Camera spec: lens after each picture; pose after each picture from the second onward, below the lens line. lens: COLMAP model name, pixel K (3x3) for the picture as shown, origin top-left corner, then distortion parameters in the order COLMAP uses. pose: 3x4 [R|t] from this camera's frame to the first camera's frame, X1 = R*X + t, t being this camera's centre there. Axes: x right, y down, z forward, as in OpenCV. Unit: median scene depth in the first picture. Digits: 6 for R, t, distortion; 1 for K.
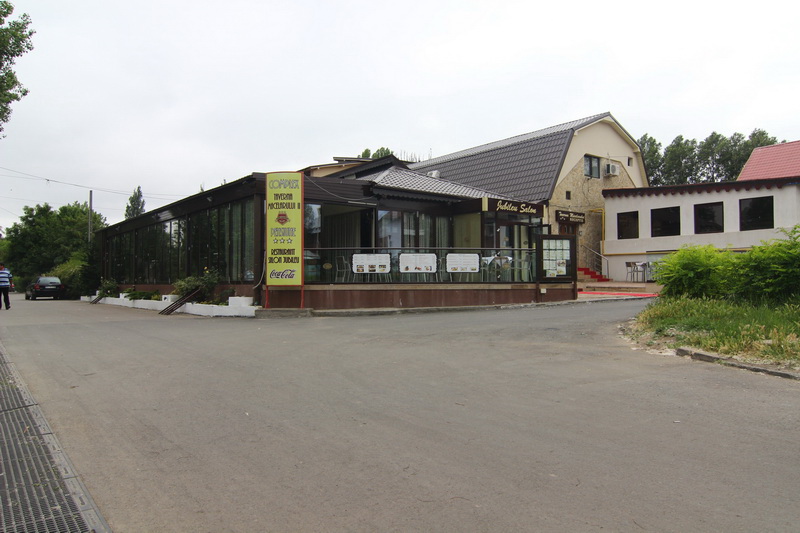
lens RADIAL K [[563.7, 0, 388.8], [0, 563.7, 244.3], [0, 0, 1]] dist [-0.021628, 0.000818]
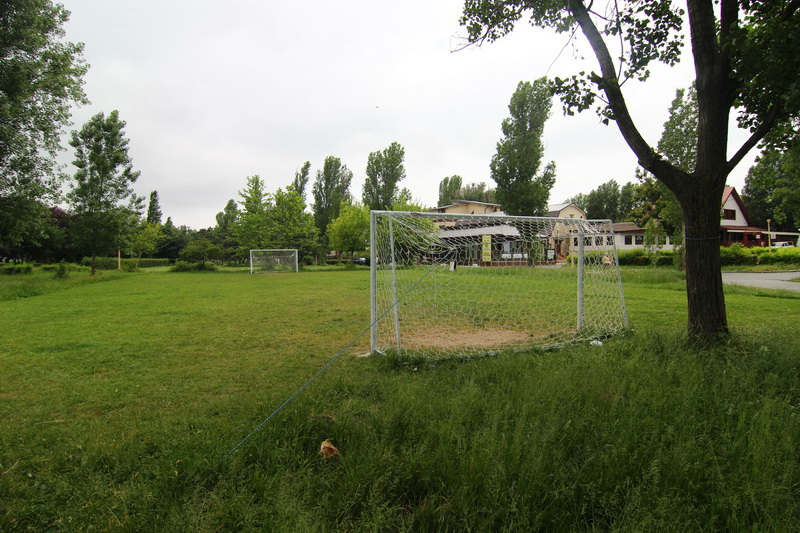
lens RADIAL K [[455.1, 0, 398.5], [0, 455.1, 263.7], [0, 0, 1]] dist [0.003848, -0.001690]
pose [[0.997359, 0.000306, -0.072631, -0.587468], [0.005402, 0.996910, 0.078370, -0.180897], [0.072431, -0.078555, 0.994275, -2.473311]]
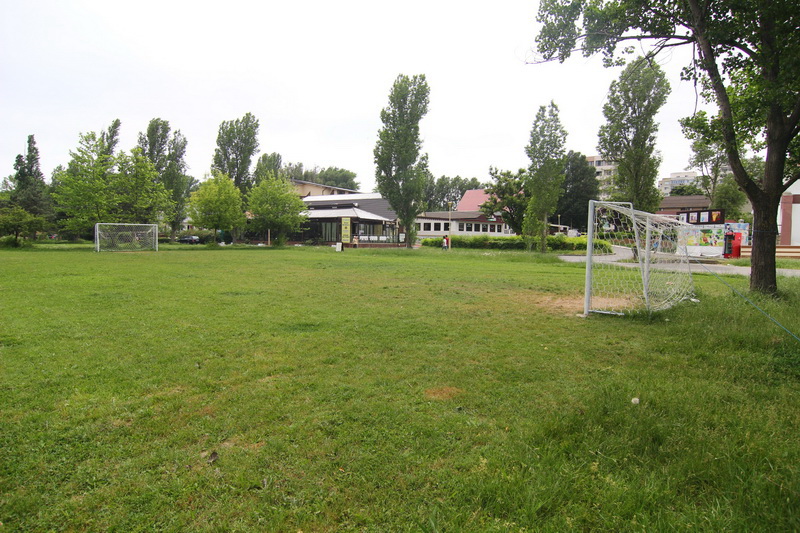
lens RADIAL K [[455.1, 0, 401.3], [0, 455.1, 263.5], [0, 0, 1]] dist [0.003848, -0.001690]
pose [[0.934562, 0.003223, 0.355785, -1.027465], [-0.045001, 0.992999, 0.109213, -0.171462], [-0.352942, -0.118077, 0.928165, -2.462251]]
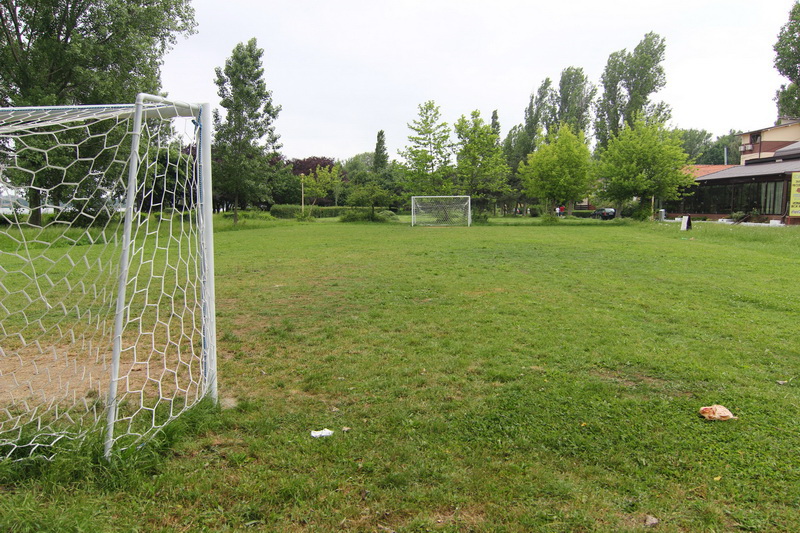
lens RADIAL K [[563.7, 0, 397.1], [0, 563.7, 265.1], [0, 0, 1]] dist [-0.021628, 0.000818]
pose [[0.821276, 0.064910, -0.566826, -0.219023], [0.029669, 0.987304, 0.156049, -0.153549], [0.569759, -0.144976, 0.808923, -2.094159]]
